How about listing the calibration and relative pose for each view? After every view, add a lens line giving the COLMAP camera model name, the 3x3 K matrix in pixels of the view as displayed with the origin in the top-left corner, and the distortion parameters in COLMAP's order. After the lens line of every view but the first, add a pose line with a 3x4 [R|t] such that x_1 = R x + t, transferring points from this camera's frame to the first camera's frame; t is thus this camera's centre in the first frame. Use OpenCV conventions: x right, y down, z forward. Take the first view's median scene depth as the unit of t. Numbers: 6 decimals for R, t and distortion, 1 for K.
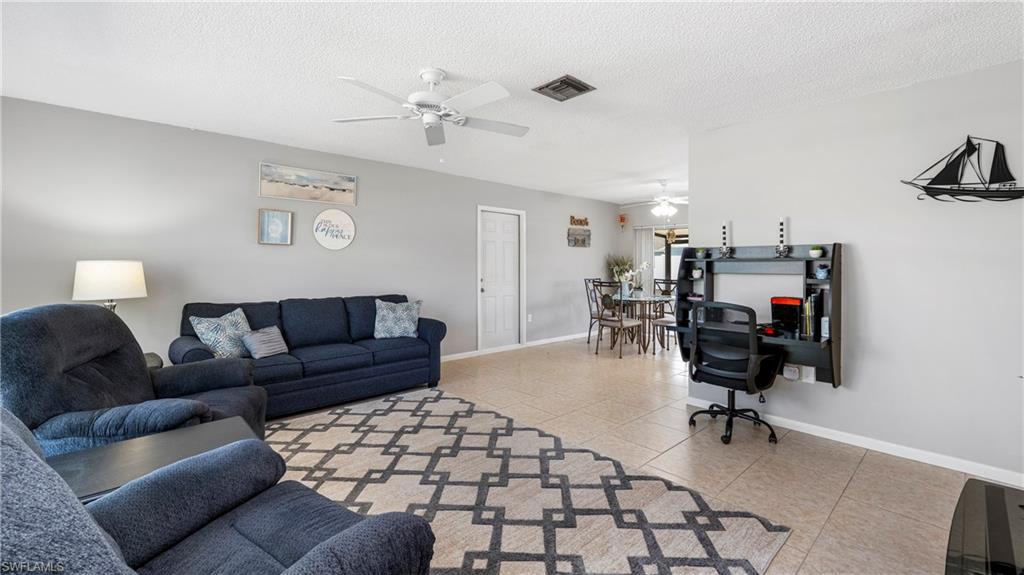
lens RADIAL K [[415.8, 0, 508.9], [0, 415.8, 268.5], [0, 0, 1]] dist [-0.002365, -0.000255]
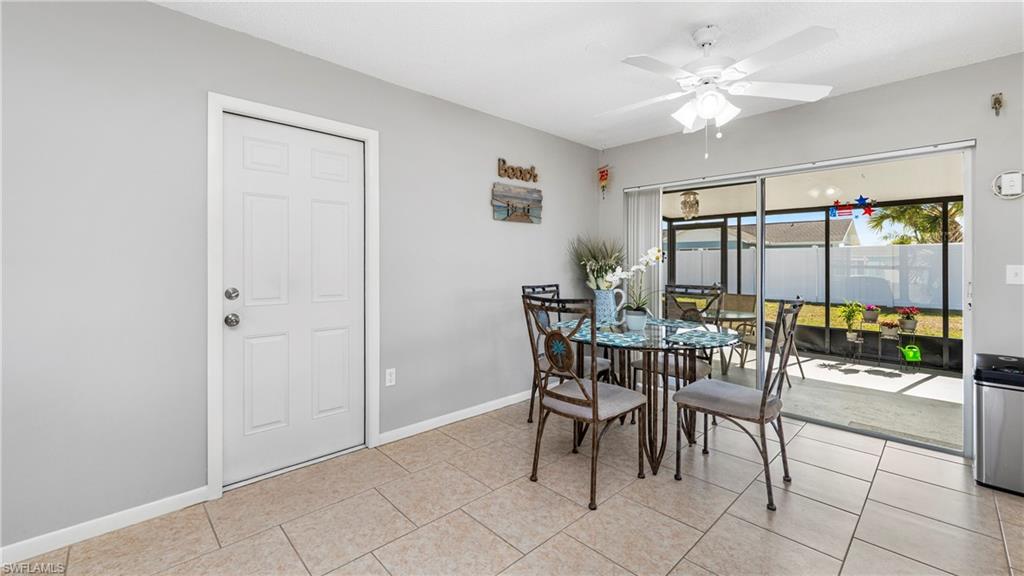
lens RADIAL K [[415.8, 0, 508.9], [0, 415.8, 269.0], [0, 0, 1]] dist [-0.002365, -0.000255]
pose [[0.999595, -0.002157, 0.028374, 0.146315], [0.002050, 0.999991, 0.003796, 0.003299], [-0.028382, -0.003736, 0.999590, 0.502334]]
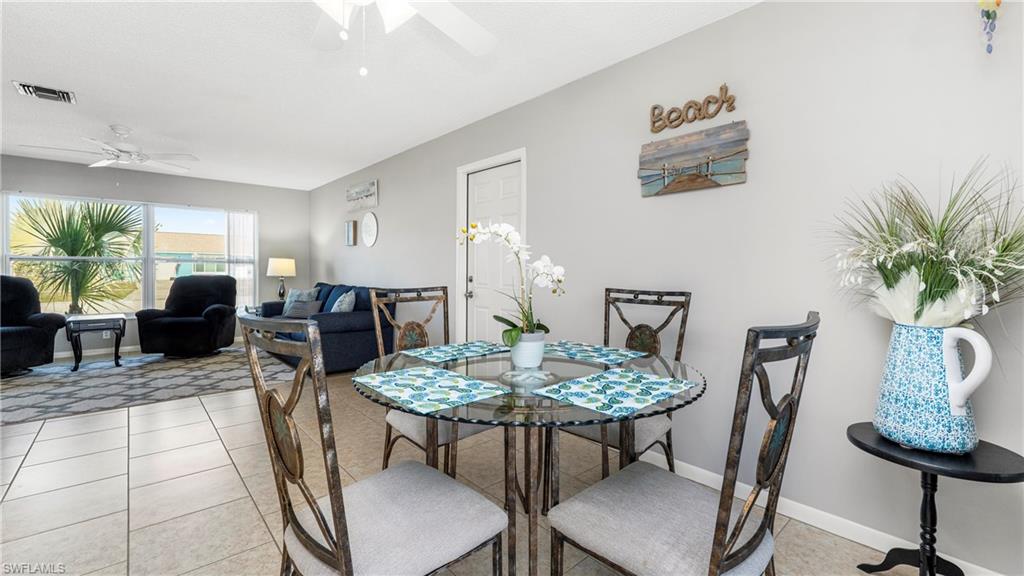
lens RADIAL K [[431.9, 0, 468.1], [0, 431.9, 271.3], [0, 0, 1]] dist [0.017312, -0.000021]
pose [[-0.049029, 0.003450, -0.998791, 0.517976], [-0.014275, 0.999889, 0.004155, 0.010421], [0.998695, 0.014461, -0.048975, 0.863416]]
